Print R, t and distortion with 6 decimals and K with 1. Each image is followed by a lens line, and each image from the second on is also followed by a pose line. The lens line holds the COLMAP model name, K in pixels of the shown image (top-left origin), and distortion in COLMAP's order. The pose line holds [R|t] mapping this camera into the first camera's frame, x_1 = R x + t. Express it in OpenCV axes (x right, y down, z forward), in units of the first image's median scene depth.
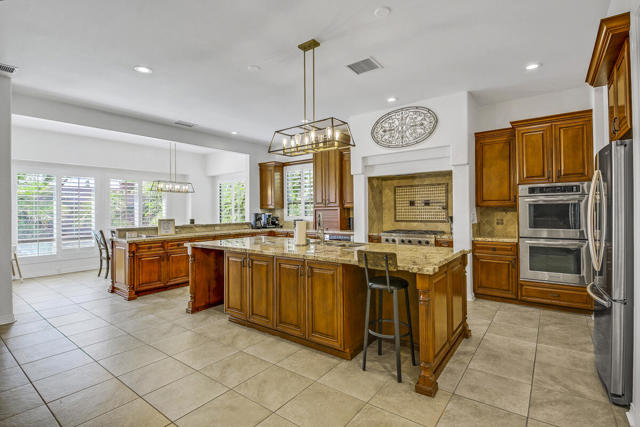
lens RADIAL K [[308.6, 0, 319.1], [0, 308.6, 210.4], [0, 0, 1]] dist [0.019696, -0.000566]
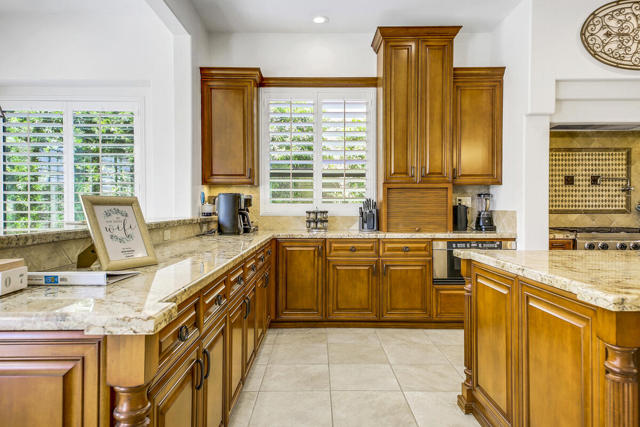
lens RADIAL K [[438.0, 0, 319.6], [0, 438.0, 213.0], [0, 0, 1]] dist [0.003006, 0.001159]
pose [[0.793740, 0.005185, 0.608235, -0.583196], [-0.004359, 0.999986, -0.002837, 0.043657], [-0.608242, -0.000400, 0.793752, 0.673475]]
